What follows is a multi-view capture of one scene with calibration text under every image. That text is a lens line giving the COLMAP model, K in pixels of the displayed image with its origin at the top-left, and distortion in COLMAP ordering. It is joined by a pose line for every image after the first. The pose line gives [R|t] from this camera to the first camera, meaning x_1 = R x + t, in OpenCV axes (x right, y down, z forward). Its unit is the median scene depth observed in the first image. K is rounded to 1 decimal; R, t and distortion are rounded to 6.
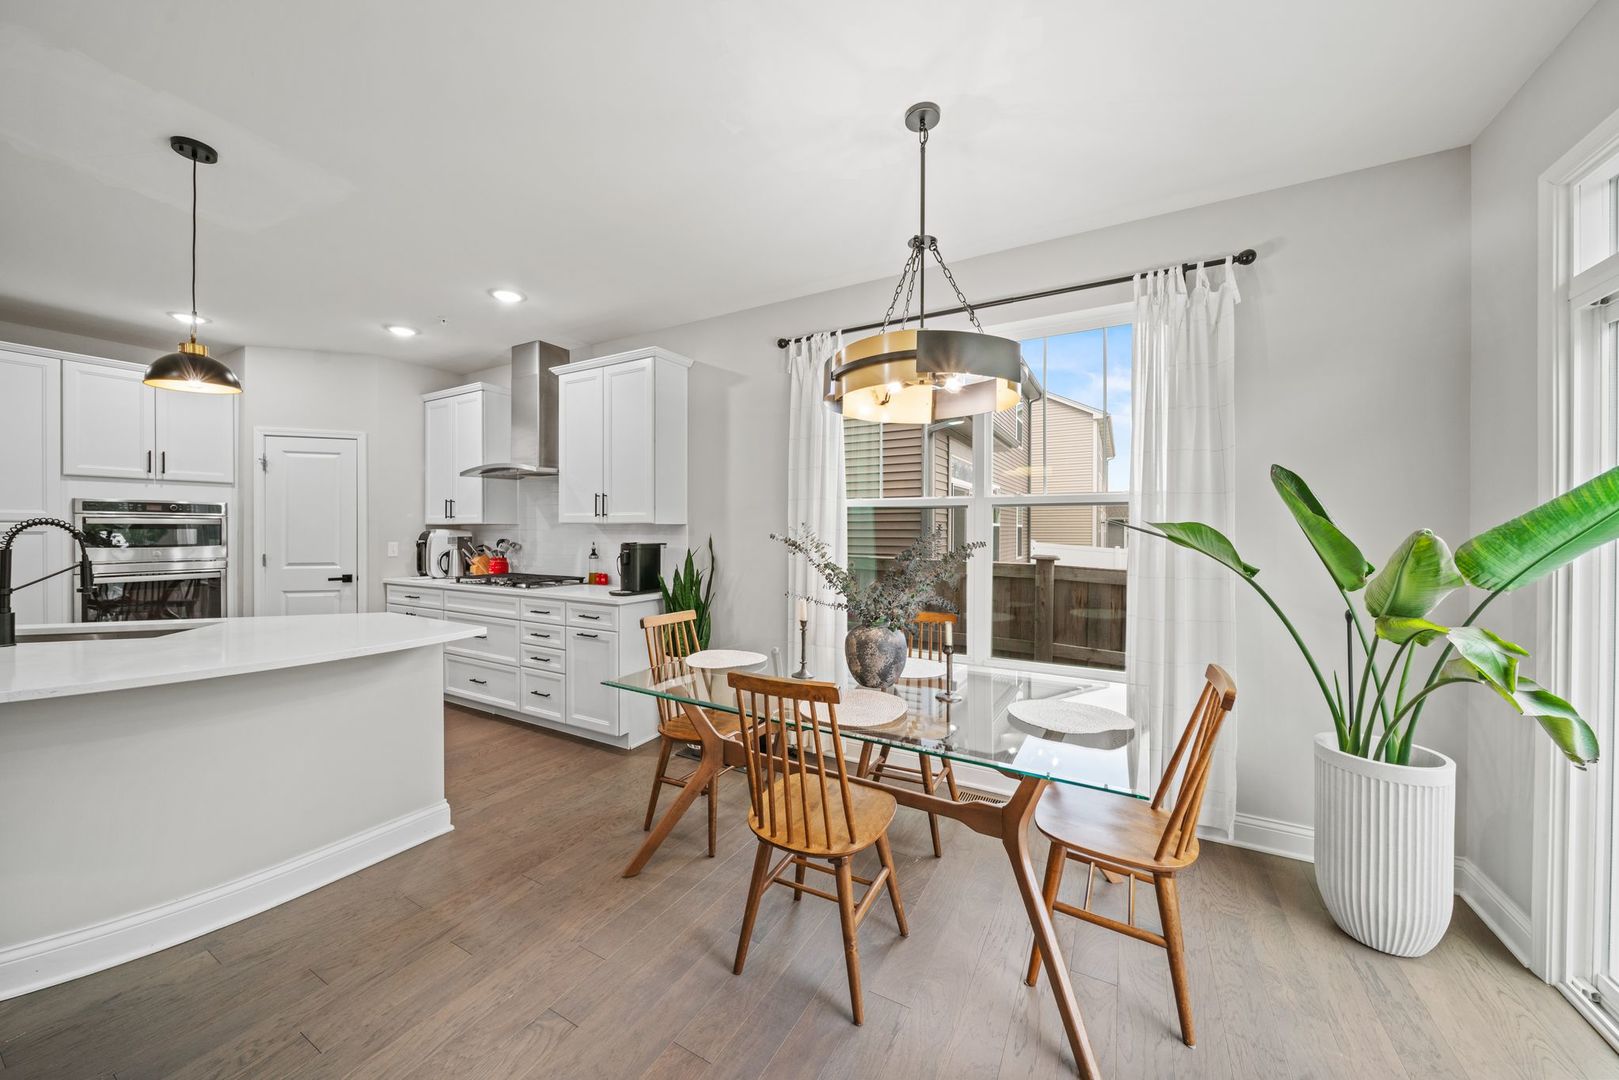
lens RADIAL K [[576.8, 0, 807.0], [0, 576.8, 535.7], [0, 0, 1]] dist [0.001034, -0.000238]
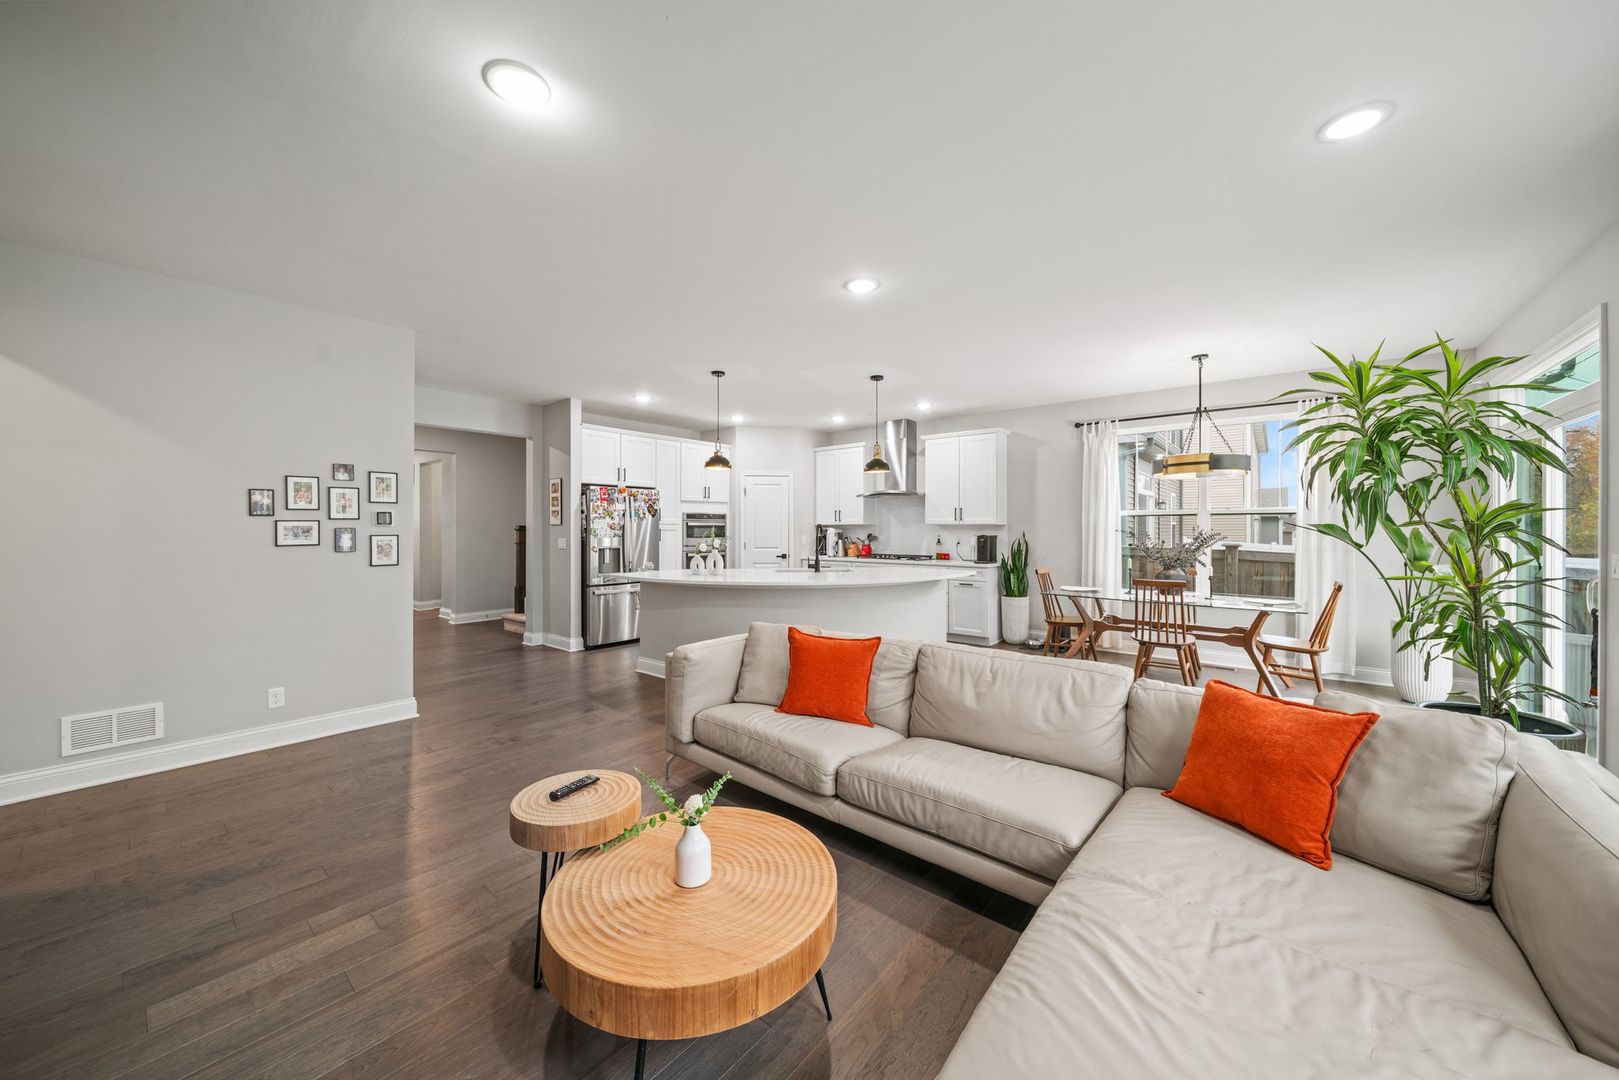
lens RADIAL K [[576.8, 0, 808.3], [0, 576.8, 530.4], [0, 0, 1]] dist [0.001034, -0.000238]
pose [[0.983721, -0.001835, -0.179692, -0.495079], [0.000859, 0.999984, -0.005508, 0.006603], [0.179699, 0.005264, 0.983707, -0.843079]]
